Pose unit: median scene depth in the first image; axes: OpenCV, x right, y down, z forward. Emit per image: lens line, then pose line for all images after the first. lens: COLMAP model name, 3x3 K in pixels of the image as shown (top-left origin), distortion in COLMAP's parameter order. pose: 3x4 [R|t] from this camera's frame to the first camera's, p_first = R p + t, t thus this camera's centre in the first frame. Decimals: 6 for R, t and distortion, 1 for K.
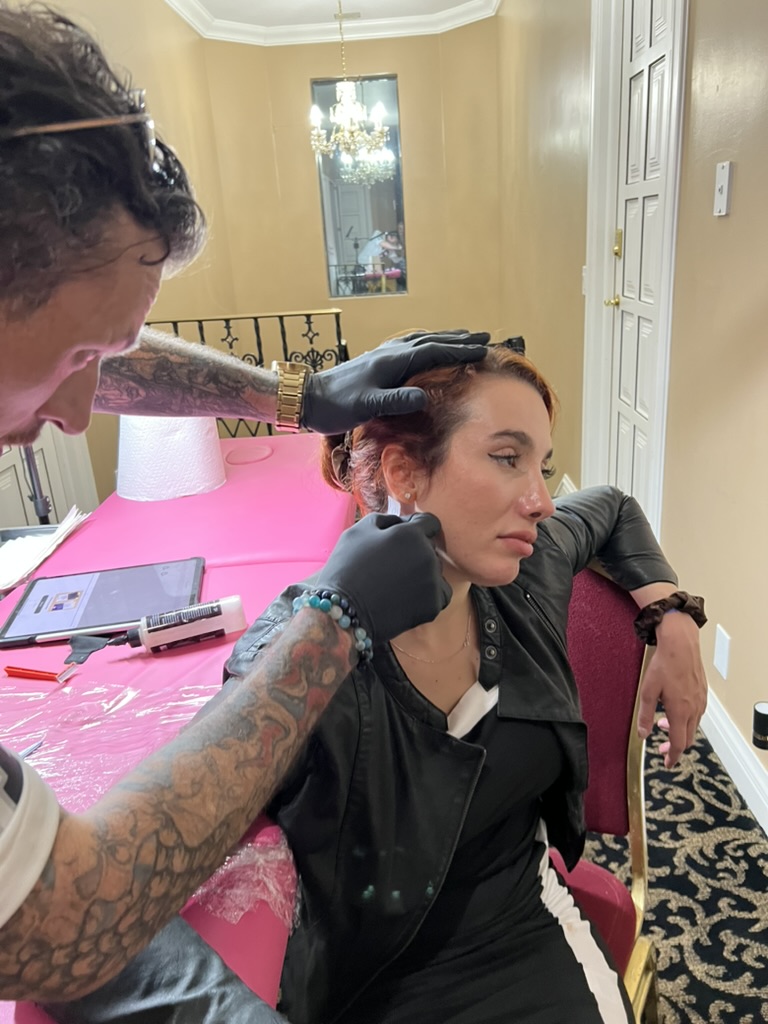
lens RADIAL K [[789.3, 0, 383.6], [0, 789.3, 506.5], [0, 0, 1]] dist [0.060386, -0.061385]
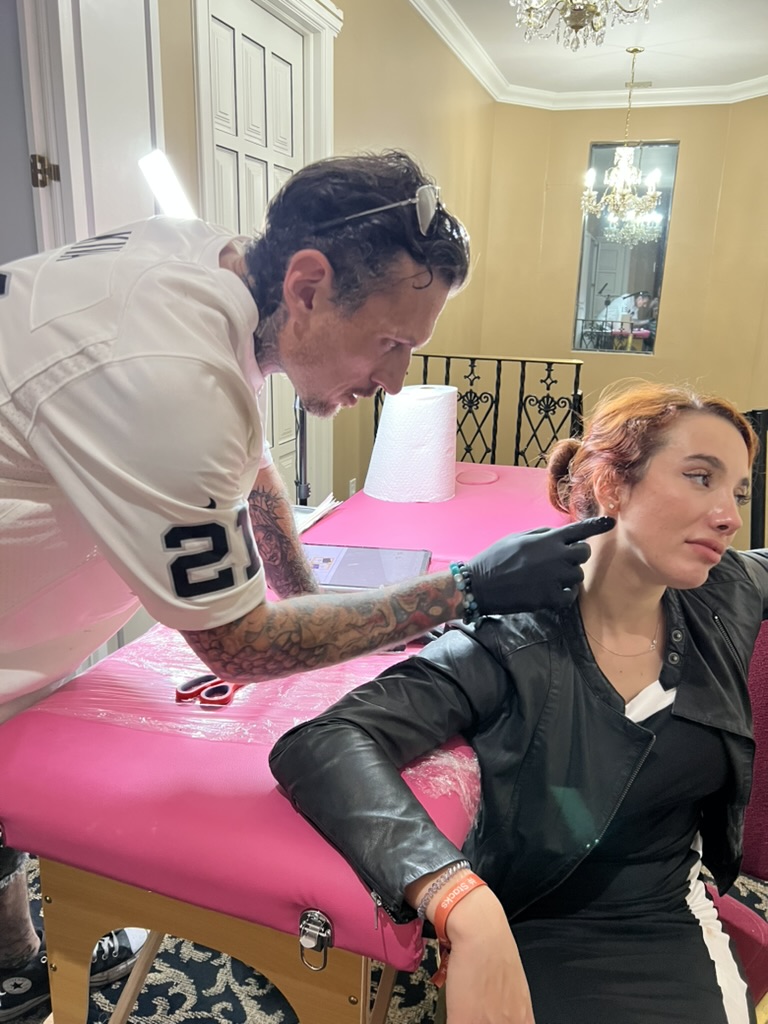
lens RADIAL K [[789.3, 0, 386.6], [0, 789.3, 507.9], [0, 0, 1]] dist [0.060386, -0.061385]
pose [[0.952475, 0.164779, -0.256202, -0.001450], [-0.178250, 0.983525, -0.030109, 0.048457], [0.247020, 0.074346, 0.966154, -0.149345]]
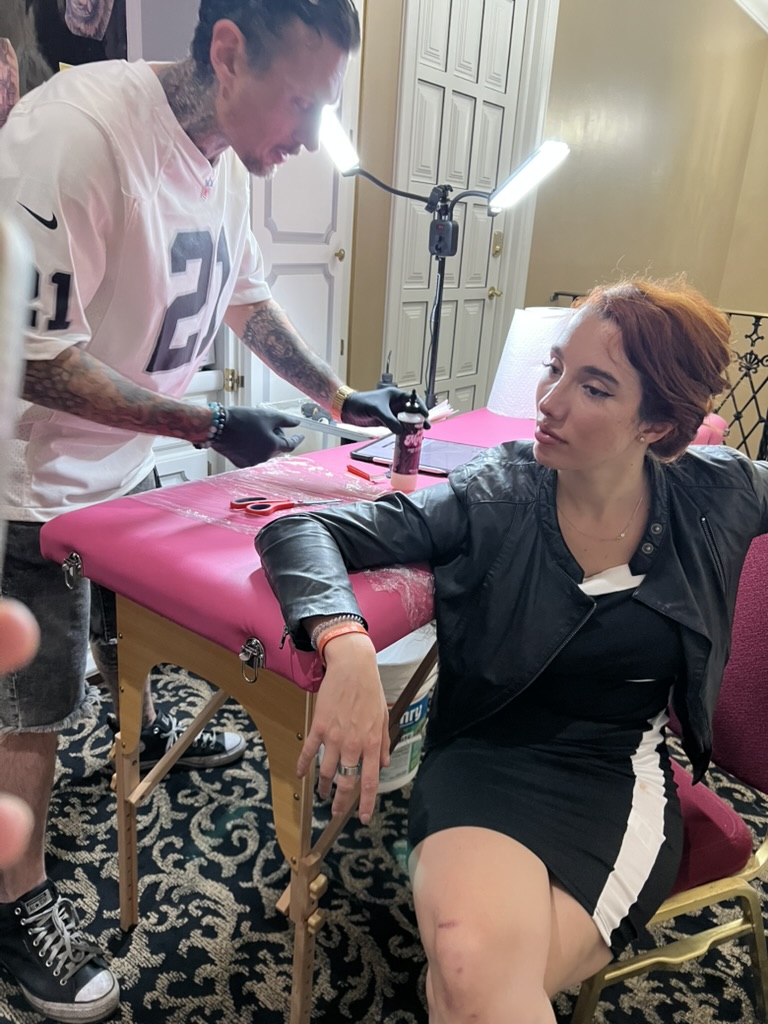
lens RADIAL K [[789.3, 0, 380.7], [0, 789.3, 506.0], [0, 0, 1]] dist [0.060386, -0.061385]
pose [[0.807176, 0.302605, -0.506850, 0.272822], [-0.301296, 0.949546, 0.087083, 0.097310], [0.507629, 0.082420, 0.857625, -0.180644]]
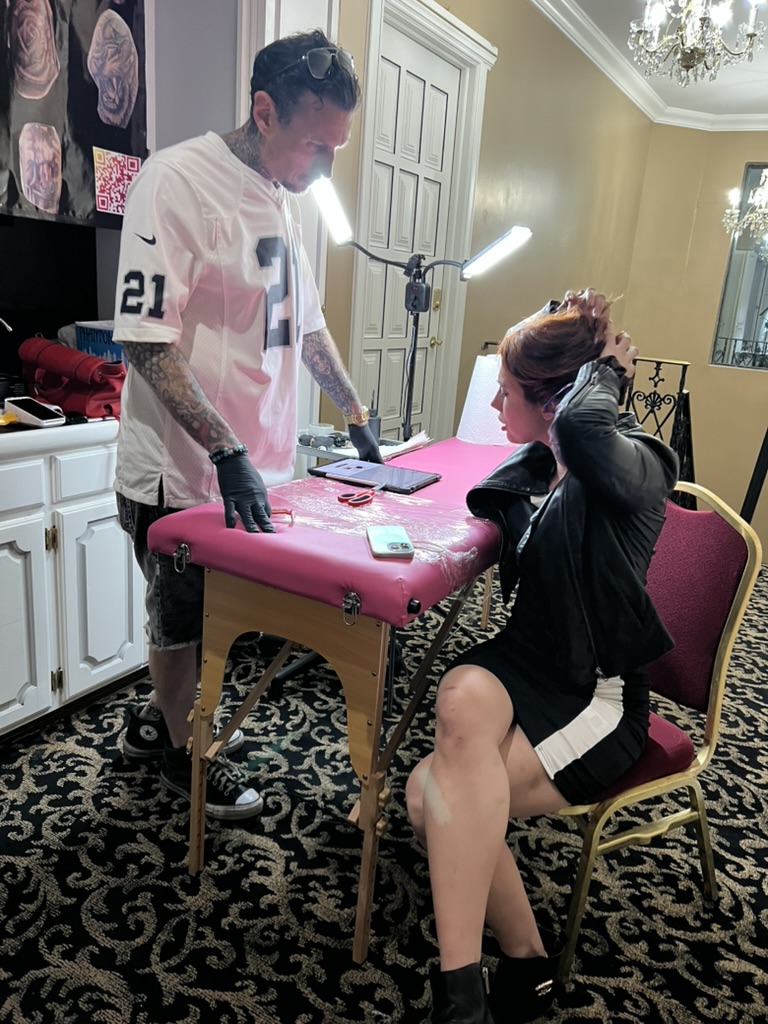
lens RADIAL K [[789.3, 0, 395.6], [0, 789.3, 506.0], [0, 0, 1]] dist [0.060386, -0.061385]
pose [[0.874431, 0.250630, -0.415398, 0.281287], [-0.278206, 0.960502, -0.006118, 0.197985], [0.397457, 0.120916, 0.909619, -0.487302]]
